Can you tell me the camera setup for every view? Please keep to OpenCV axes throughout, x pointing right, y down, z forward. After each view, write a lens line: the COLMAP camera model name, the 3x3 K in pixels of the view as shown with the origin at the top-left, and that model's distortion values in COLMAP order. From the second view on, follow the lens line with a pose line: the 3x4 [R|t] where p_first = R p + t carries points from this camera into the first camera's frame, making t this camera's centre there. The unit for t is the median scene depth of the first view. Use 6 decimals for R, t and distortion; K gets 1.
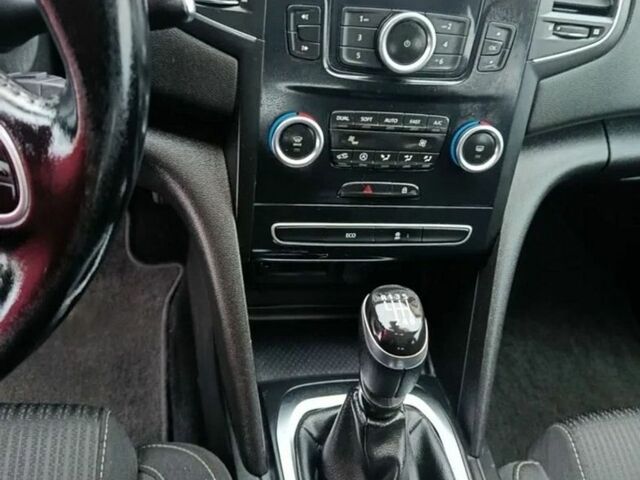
lens RADIAL K [[651.6, 0, 320.0], [0, 651.6, 240.0], [0, 0, 1]] dist [0.087632, -0.009504]
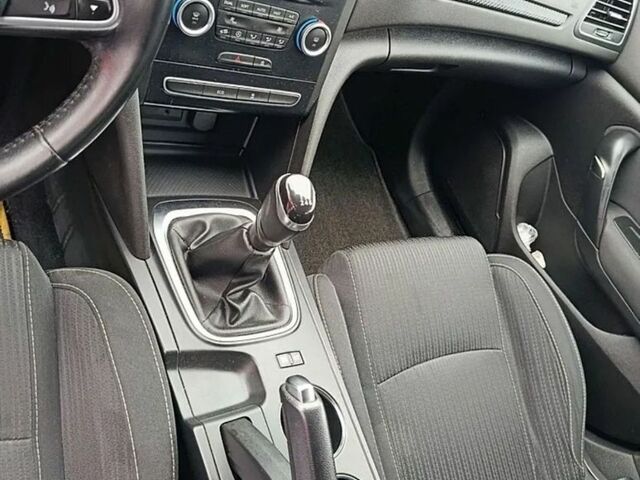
lens RADIAL K [[542.5, 0, 320.0], [0, 542.5, 240.0], [0, 0, 1]] dist [0.044560, -0.004235]
pose [[0.938961, 0.014709, 0.343708, -0.147706], [-0.102305, 0.965826, 0.238148, -0.001271], [-0.328459, -0.258775, 0.908378, -0.192561]]
